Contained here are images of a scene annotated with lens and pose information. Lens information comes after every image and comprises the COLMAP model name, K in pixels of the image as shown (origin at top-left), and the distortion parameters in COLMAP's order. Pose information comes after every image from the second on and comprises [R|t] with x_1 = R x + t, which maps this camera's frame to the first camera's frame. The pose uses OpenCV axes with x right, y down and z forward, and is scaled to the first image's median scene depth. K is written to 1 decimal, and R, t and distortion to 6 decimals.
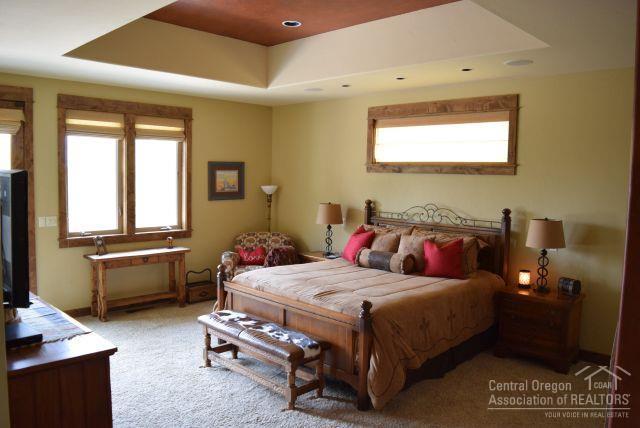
lens RADIAL K [[501.7, 0, 320.0], [0, 501.7, 214.0], [0, 0, 1]] dist [-0.000625, -0.000037]
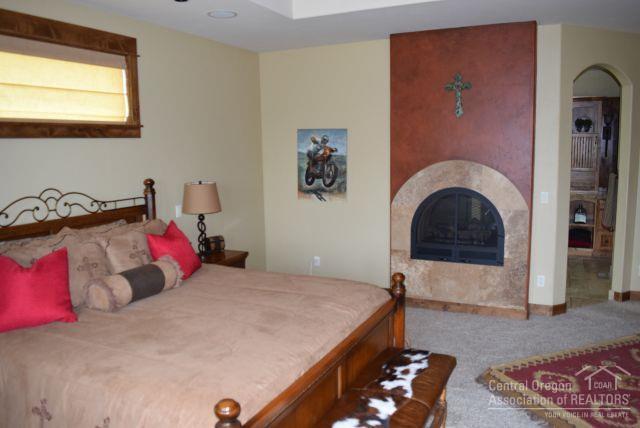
lens RADIAL K [[501.7, 0, 320.0], [0, 501.7, 214.0], [0, 0, 1]] dist [-0.000625, -0.000037]
pose [[-0.314531, -0.153650, 0.936730, -0.481722], [0.082444, 0.978662, 0.188211, -0.082940], [-0.945660, 0.136426, -0.295152, 0.940418]]
